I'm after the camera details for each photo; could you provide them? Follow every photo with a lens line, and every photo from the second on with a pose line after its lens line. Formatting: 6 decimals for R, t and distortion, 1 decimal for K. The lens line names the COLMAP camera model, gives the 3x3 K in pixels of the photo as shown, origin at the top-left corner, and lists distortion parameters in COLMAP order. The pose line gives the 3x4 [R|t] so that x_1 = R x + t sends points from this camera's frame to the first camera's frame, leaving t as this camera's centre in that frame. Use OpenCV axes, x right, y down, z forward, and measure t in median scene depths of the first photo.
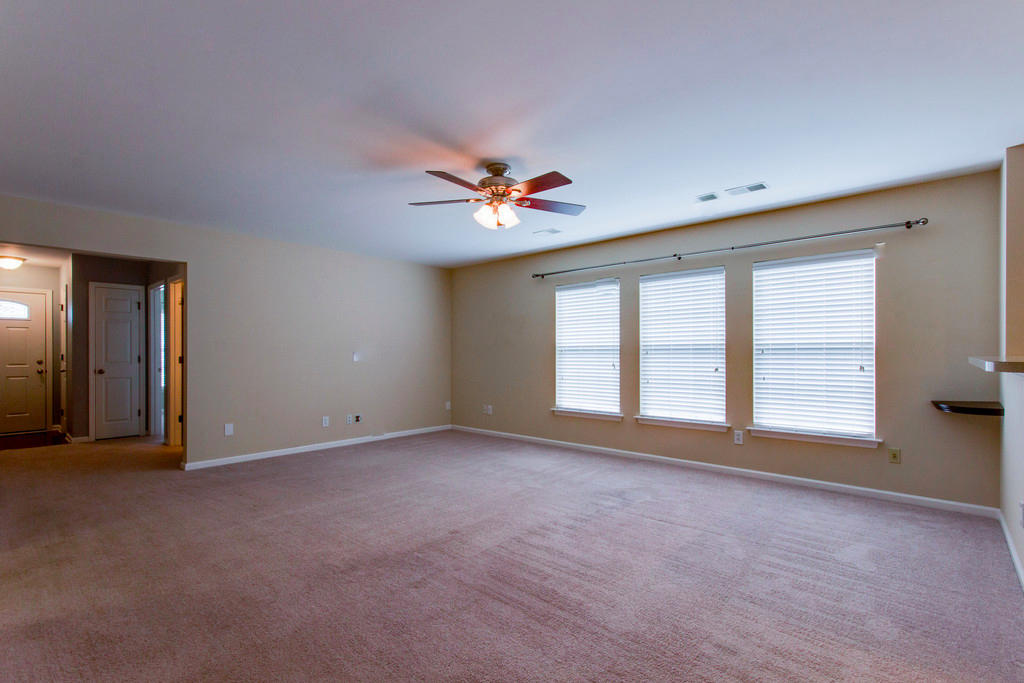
lens RADIAL K [[470.9, 0, 538.9], [0, 470.9, 349.0], [0, 0, 1]] dist [0.002768, 0.001016]
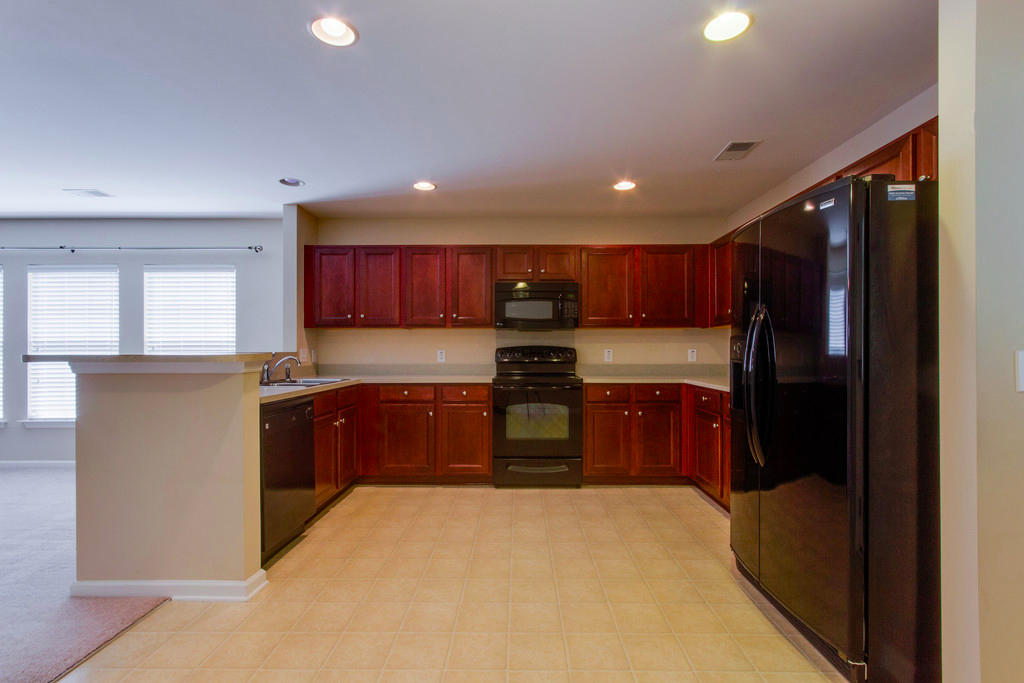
lens RADIAL K [[470.9, 0, 538.9], [0, 470.9, 349.0], [0, 0, 1]] dist [0.002768, 0.001016]
pose [[0.769109, -0.001102, 0.639116, 0.435551], [-0.003986, 0.999971, 0.006521, -0.003640], [-0.639105, -0.007563, 0.769082, -0.365264]]
